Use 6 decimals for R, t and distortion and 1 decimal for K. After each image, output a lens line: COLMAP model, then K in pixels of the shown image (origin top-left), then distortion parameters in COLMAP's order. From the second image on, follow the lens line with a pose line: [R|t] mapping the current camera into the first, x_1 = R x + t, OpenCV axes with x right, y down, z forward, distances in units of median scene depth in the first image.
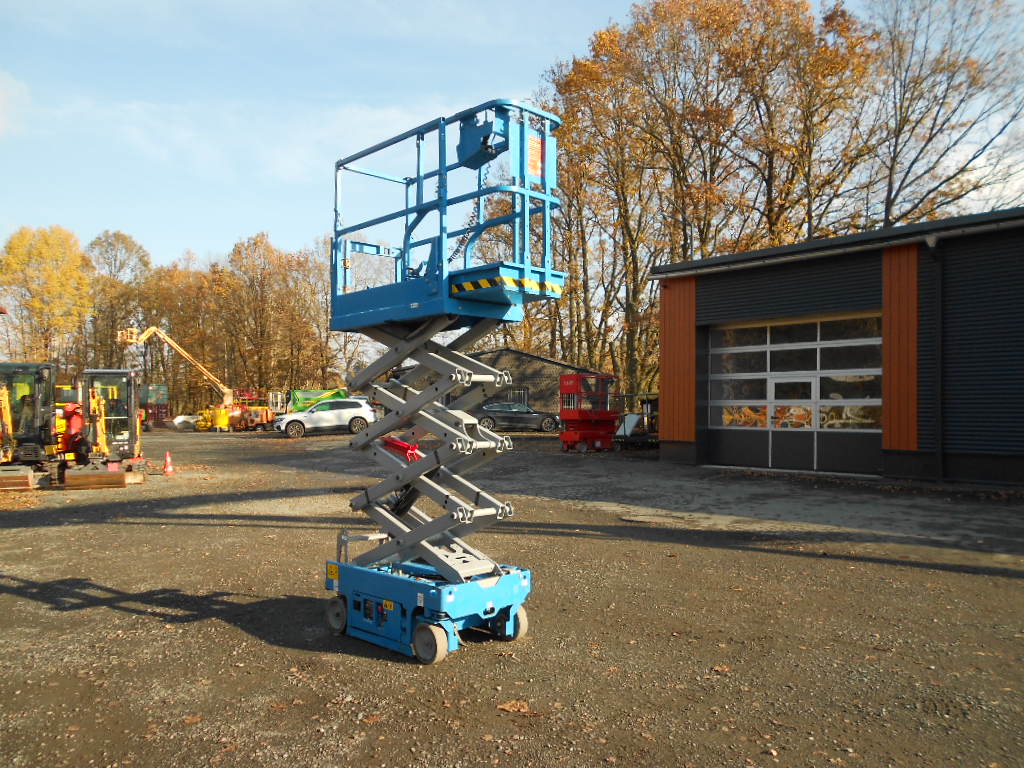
lens RADIAL K [[790.5, 0, 517.9], [0, 790.5, 347.7], [0, 0, 1]] dist [-0.037761, 0.012098]
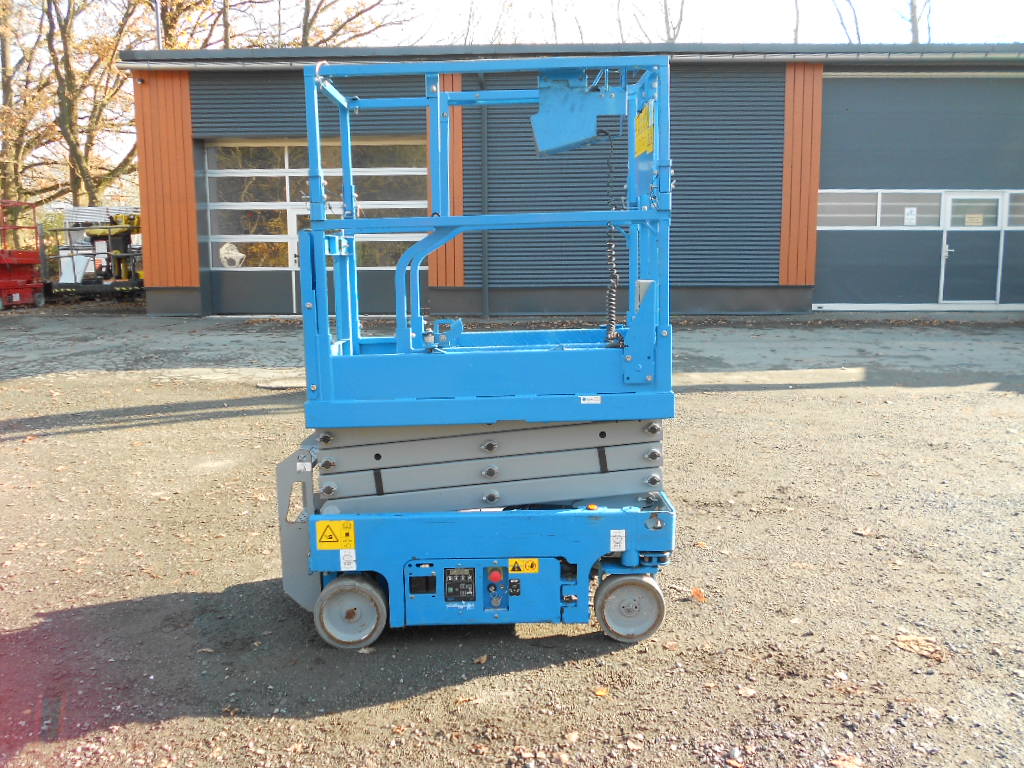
lens RADIAL K [[844.8, 0, 513.2], [0, 844.8, 352.4], [0, 0, 1]] dist [-0.048216, 0.029353]
pose [[0.689231, -0.088628, 0.719101, -0.161697], [-0.050012, 0.984304, 0.169248, 0.023558], [-0.722814, -0.152615, 0.673980, 0.178673]]
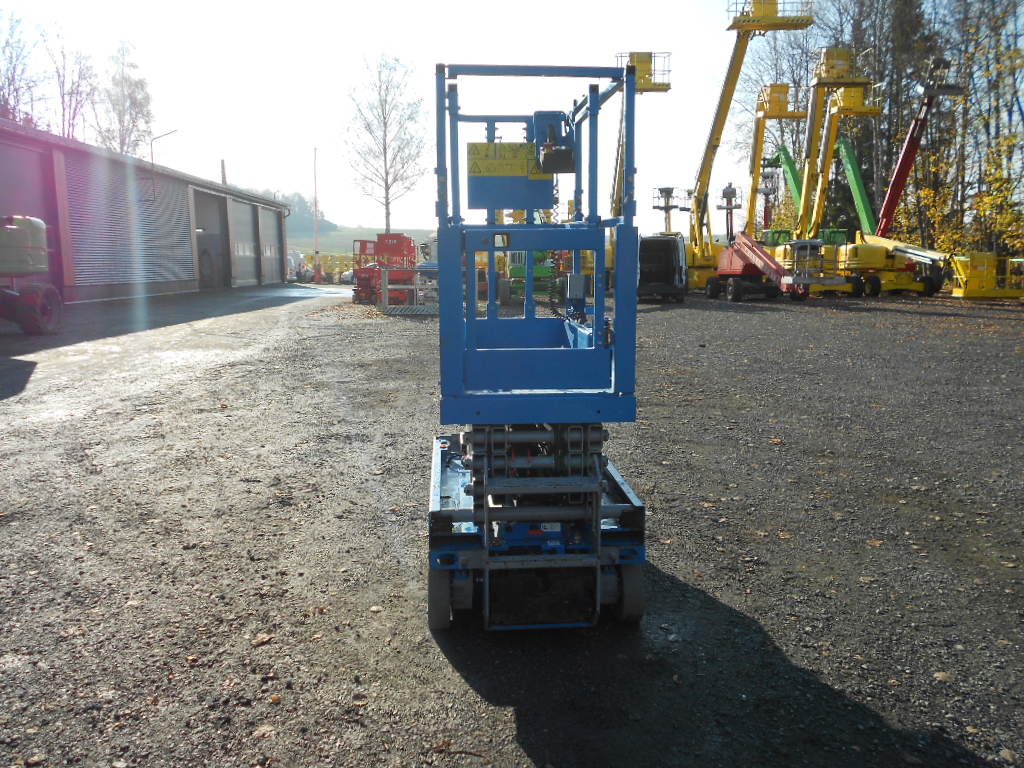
lens RADIAL K [[844.8, 0, 498.7], [0, 844.8, 362.0], [0, 0, 1]] dist [-0.048216, 0.029353]
pose [[-0.755500, -0.071738, 0.651209, -0.160483], [-0.046653, 0.997354, 0.055745, 0.047567], [-0.653486, 0.011734, -0.756848, 0.454517]]
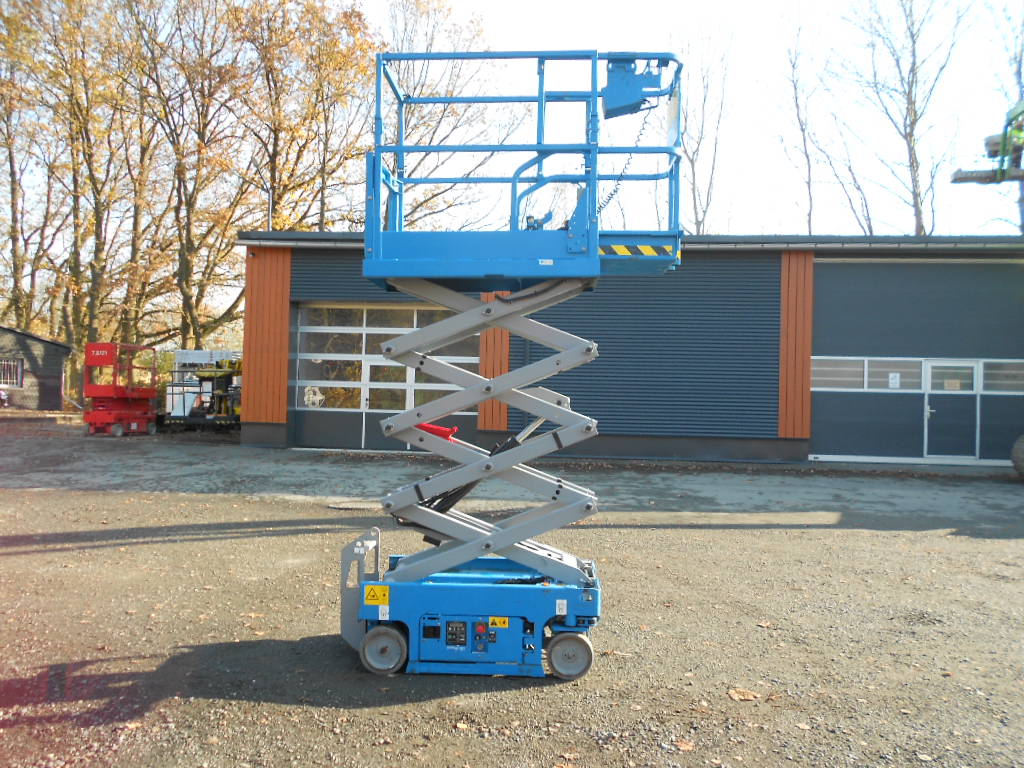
lens RADIAL K [[790.5, 0, 516.7], [0, 790.5, 349.7], [0, 0, 1]] dist [-0.037761, 0.012098]
pose [[0.735280, 0.057674, 0.675305, -0.202527], [-0.074881, 0.997186, -0.003633, 0.012870], [-0.673614, -0.047896, 0.737530, 0.111818]]
